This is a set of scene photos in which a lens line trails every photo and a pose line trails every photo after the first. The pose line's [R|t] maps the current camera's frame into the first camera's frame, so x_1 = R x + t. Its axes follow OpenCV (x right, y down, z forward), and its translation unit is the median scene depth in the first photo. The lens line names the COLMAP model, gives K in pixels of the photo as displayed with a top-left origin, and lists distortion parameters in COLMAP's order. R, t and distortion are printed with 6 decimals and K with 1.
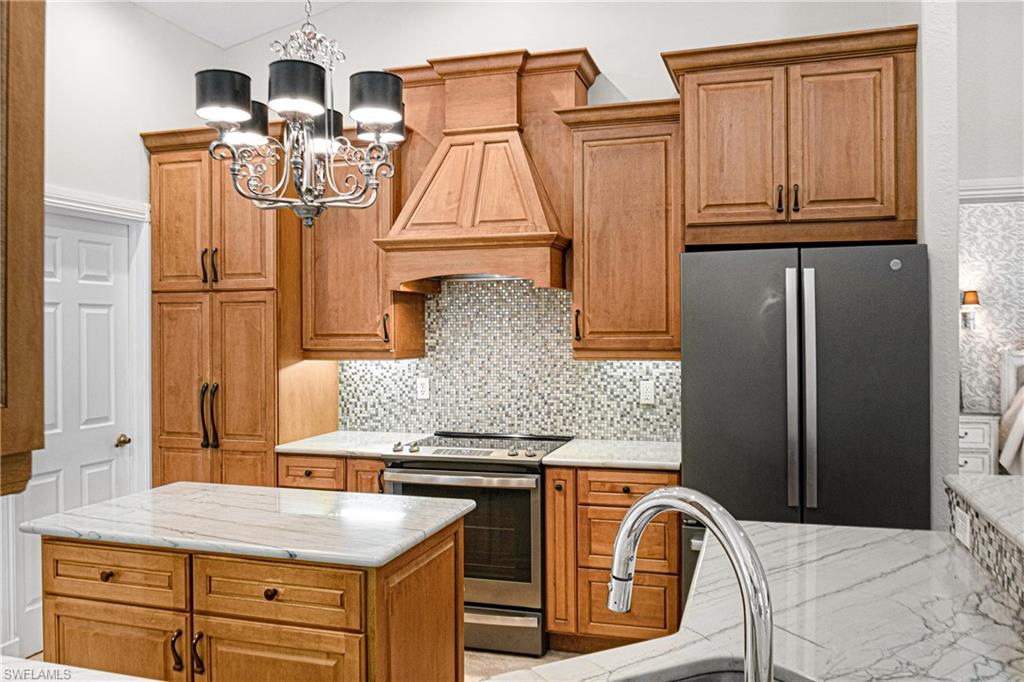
lens RADIAL K [[791.3, 0, 472.3], [0, 791.3, 335.5], [0, 0, 1]] dist [-0.026842, 0.001699]
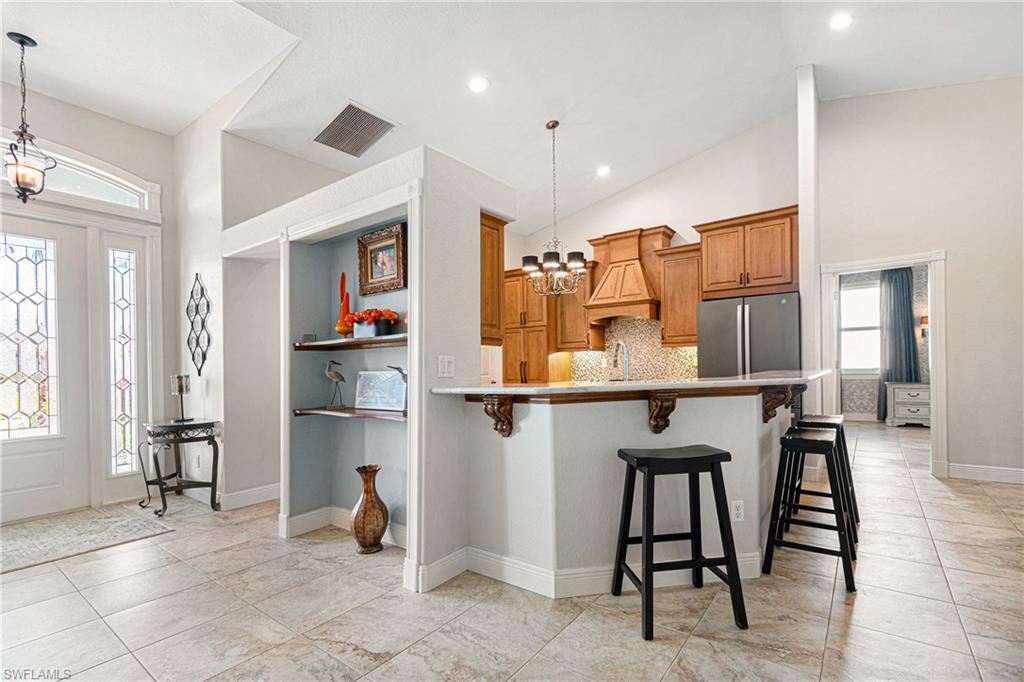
lens RADIAL K [[433.2, 0, 492.8], [0, 433.2, 357.0], [0, 0, 1]] dist [0.016081, -0.000013]
pose [[0.931060, -0.011582, -0.364683, 0.122696], [0.004713, 0.999794, -0.019721, 0.079756], [0.364837, 0.016643, 0.930923, -0.461725]]
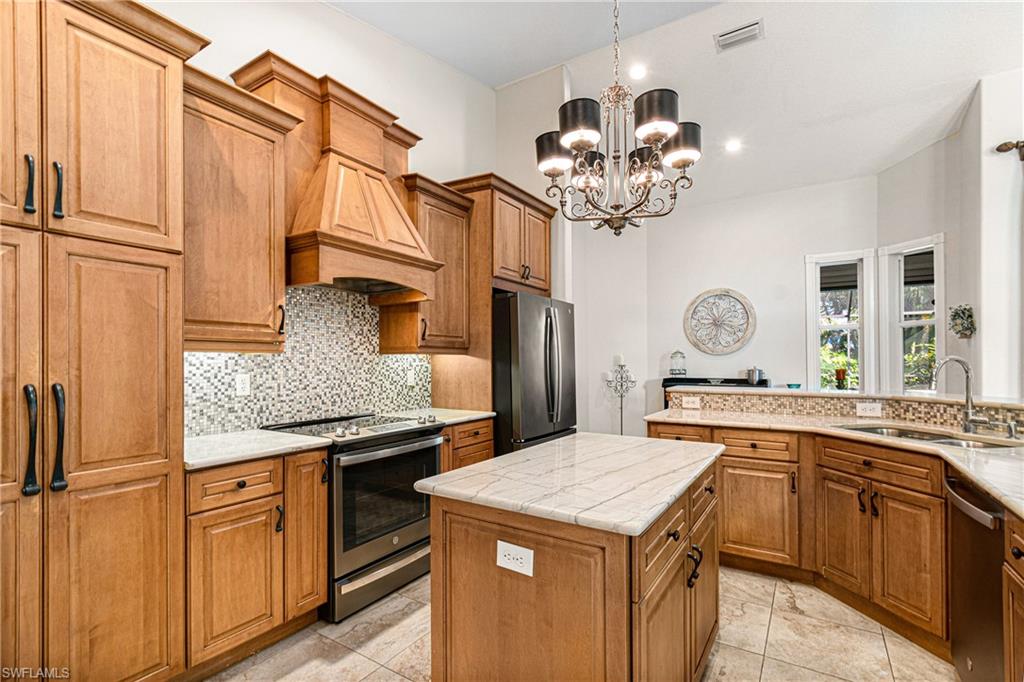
lens RADIAL K [[486.3, 0, 498.0], [0, 486.3, 363.5], [0, 0, 1]] dist [0.001560, 0.000179]
pose [[0.239484, 0.005566, 0.970884, -0.635200], [0.004242, 0.999968, -0.006779, 0.050777], [-0.970891, 0.005742, 0.239452, 0.606650]]
